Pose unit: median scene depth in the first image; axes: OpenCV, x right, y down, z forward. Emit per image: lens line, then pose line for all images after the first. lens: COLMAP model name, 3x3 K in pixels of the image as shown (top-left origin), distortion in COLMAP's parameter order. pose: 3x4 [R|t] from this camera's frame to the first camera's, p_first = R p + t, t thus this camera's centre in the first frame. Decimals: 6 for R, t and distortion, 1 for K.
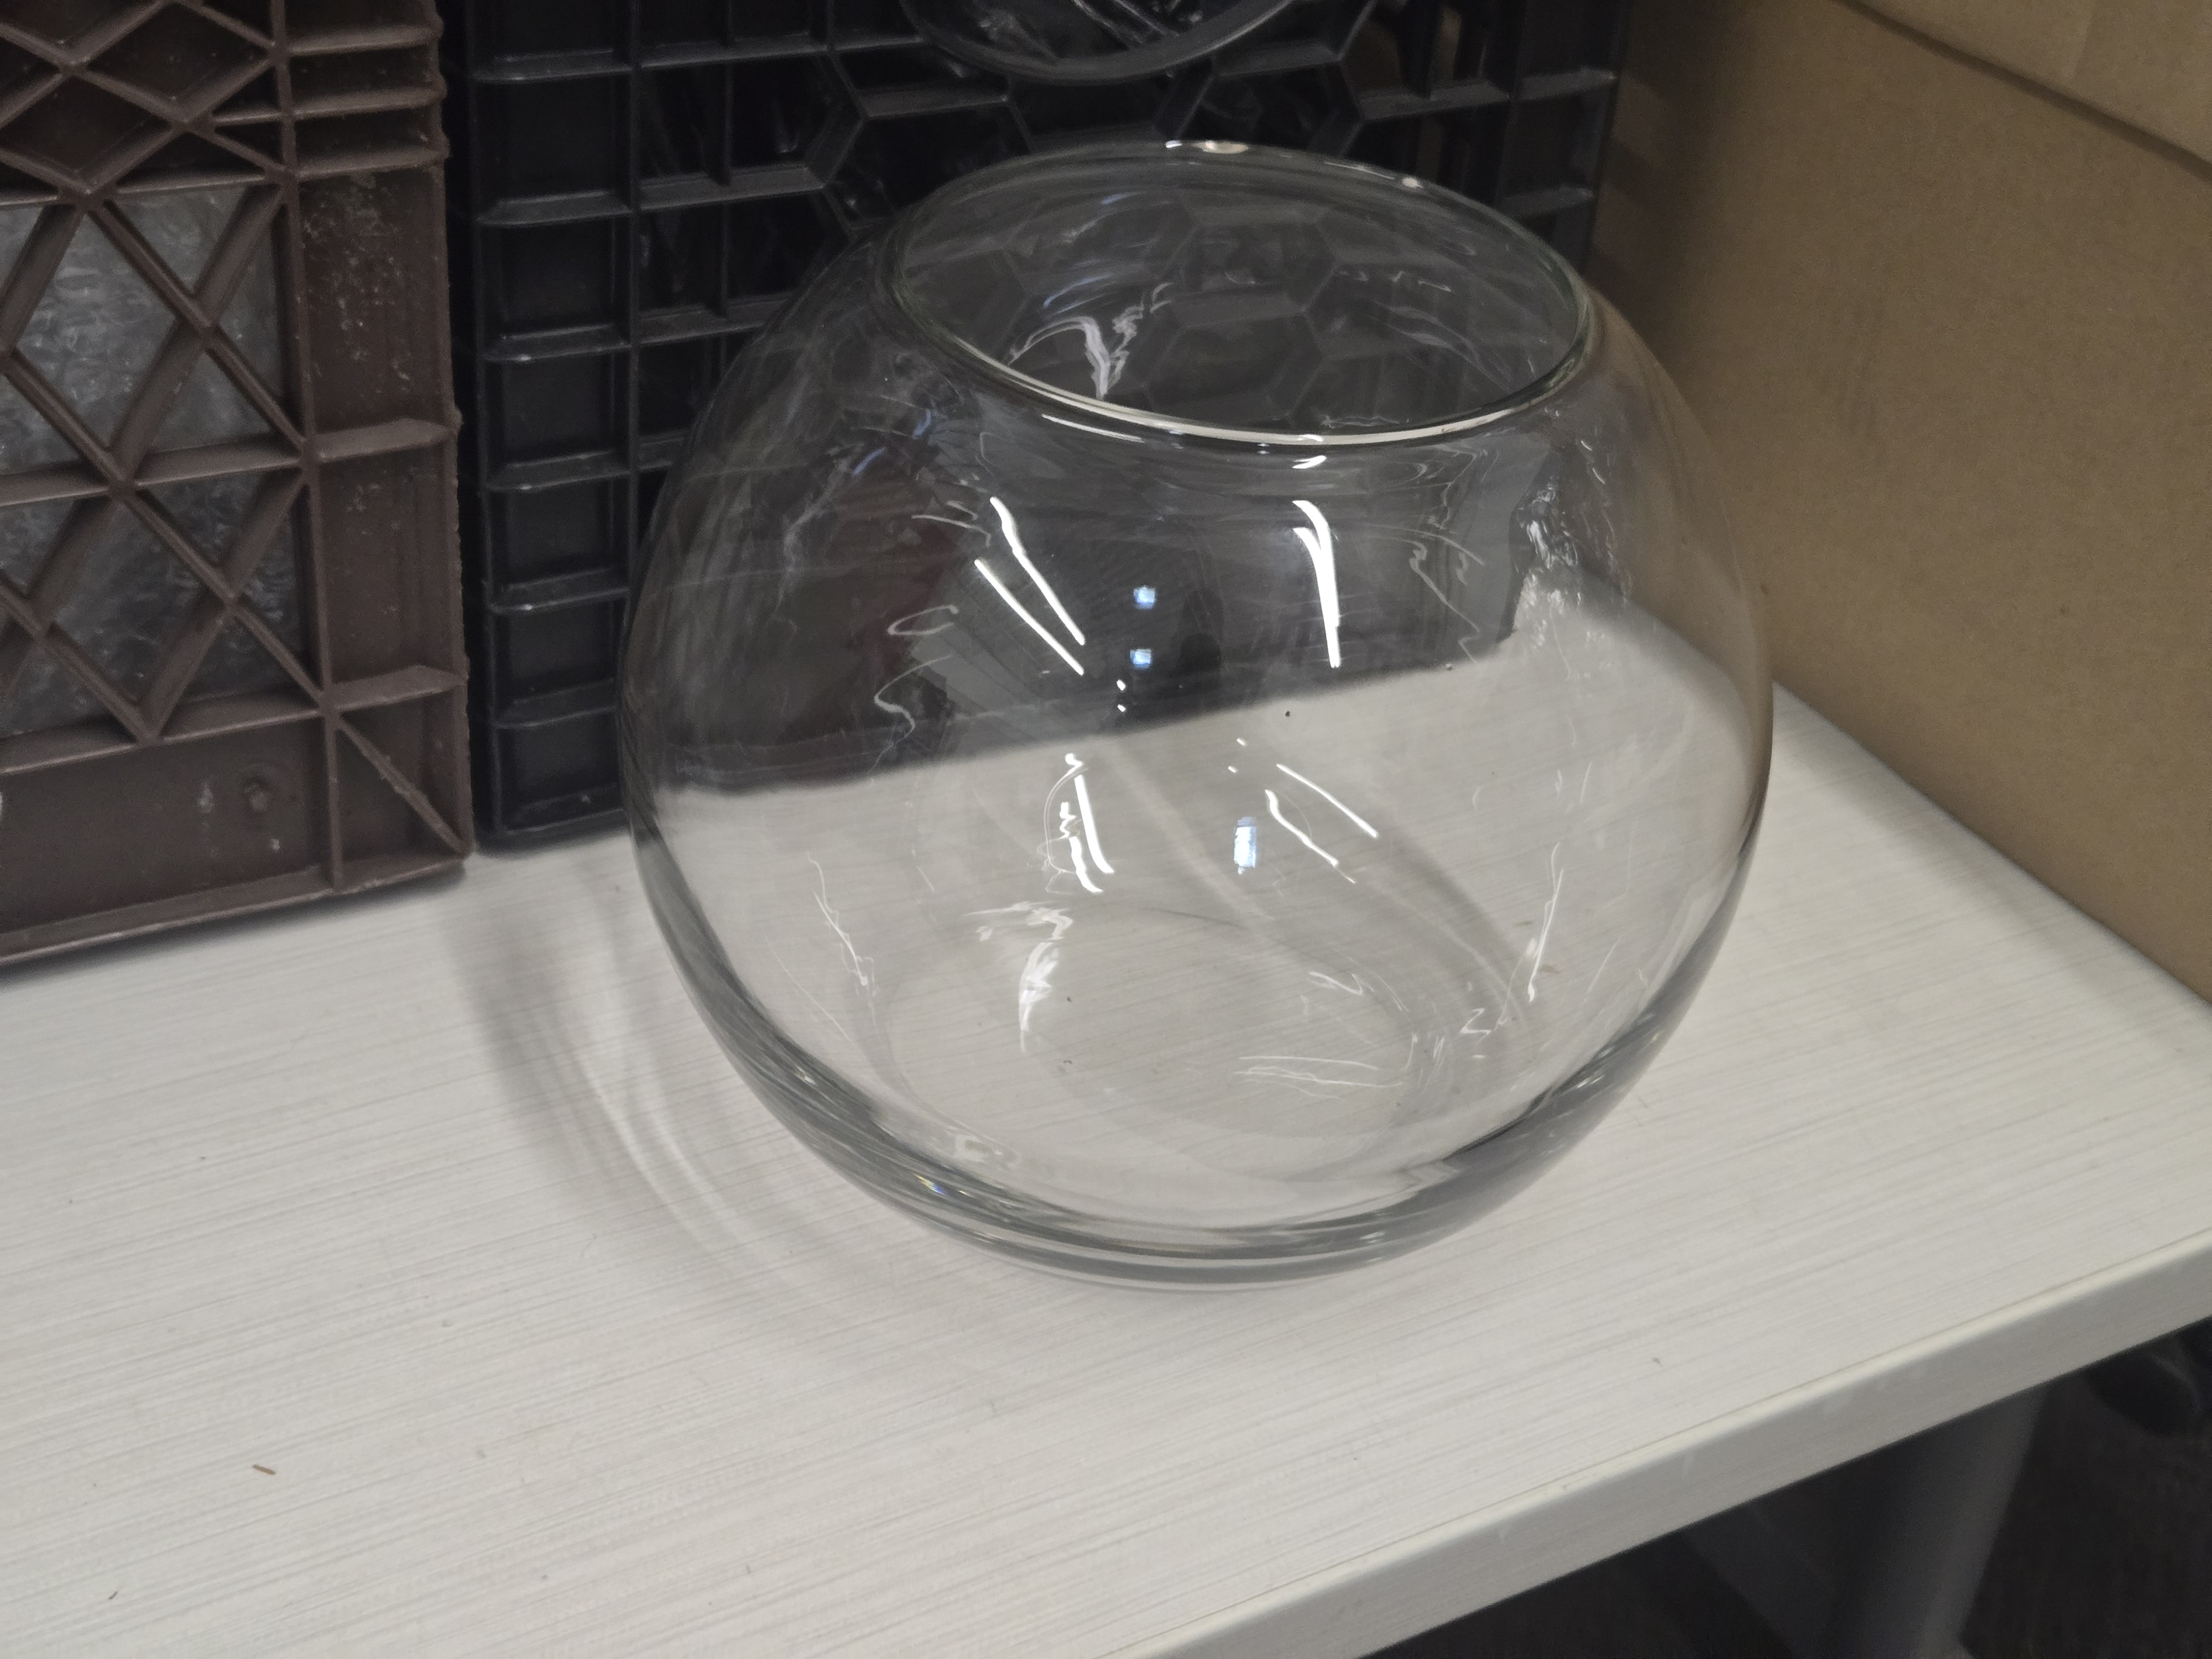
lens RADIAL K [[2840.4, 0, 1106.0], [0, 2840.4, 829.5], [0, 0, 1]] dist [0.107636, 0.061240]
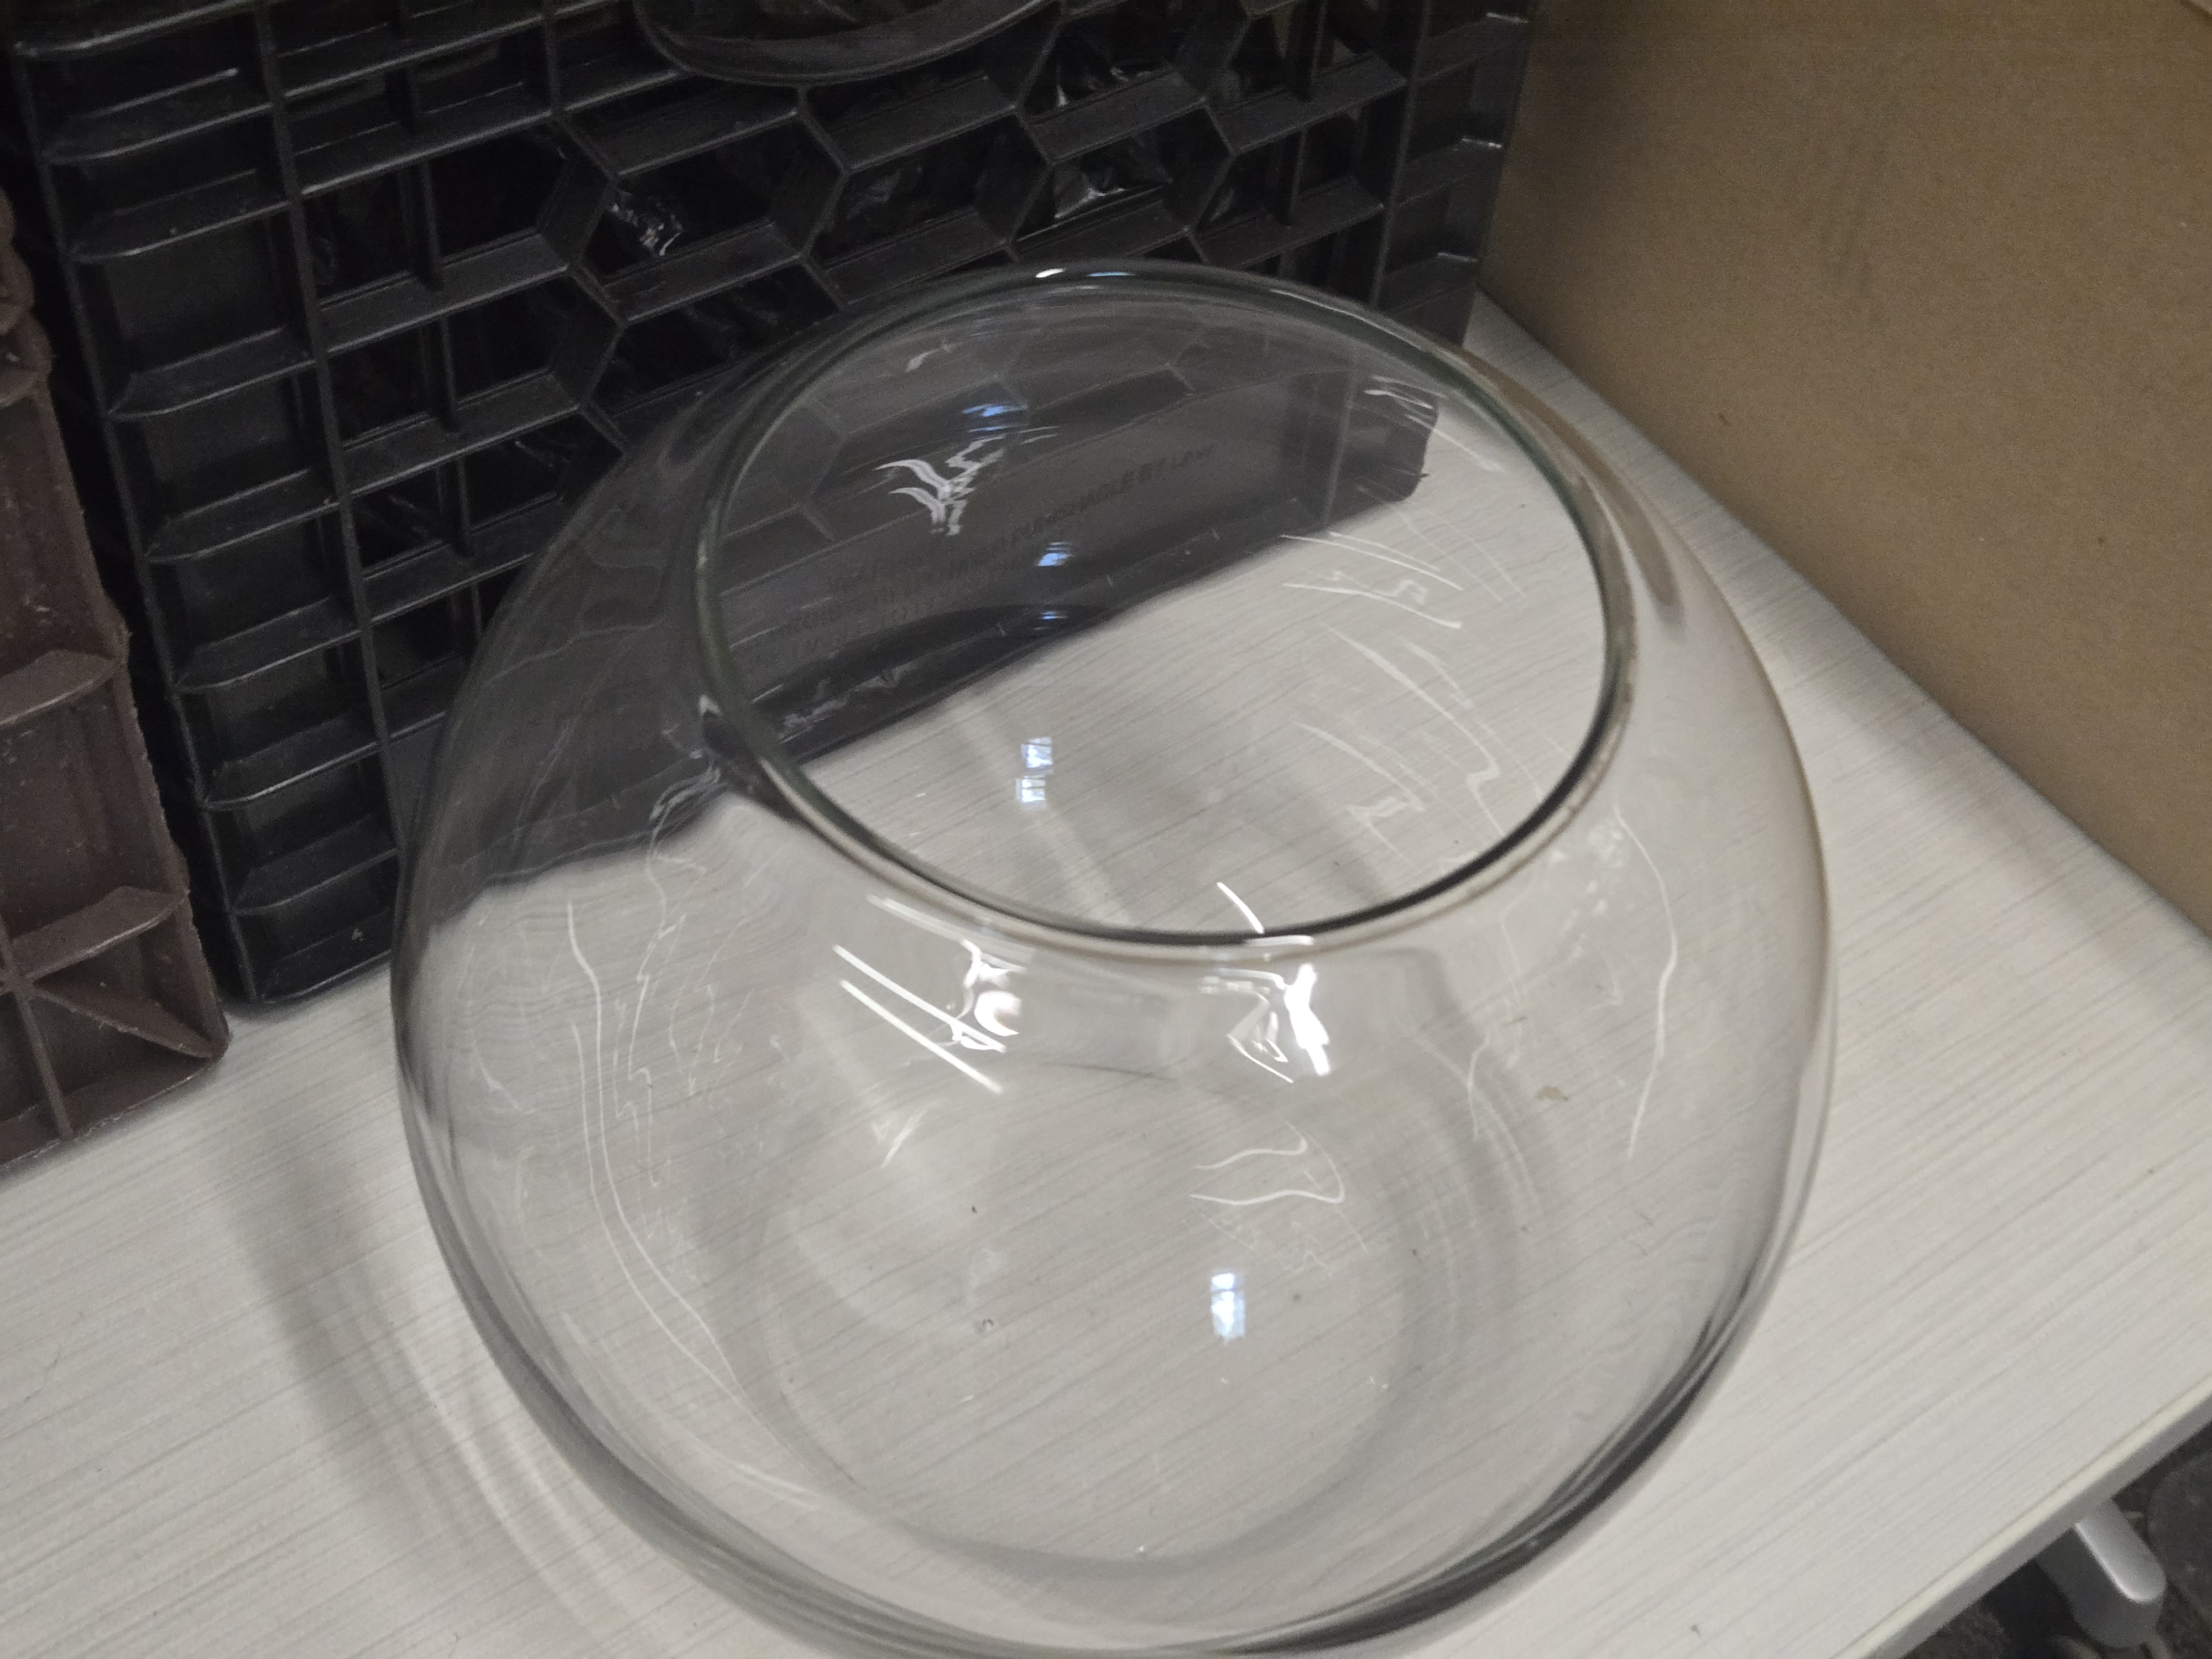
lens RADIAL K [[2840.4, 0, 1106.0], [0, 2840.4, 829.5], [0, 0, 1]] dist [0.107636, 0.061240]
pose [[0.993572, -0.091611, 0.066502, -0.022573], [0.066828, 0.948829, 0.308638, -0.312047], [-0.091374, -0.302209, 0.948852, 0.233888]]
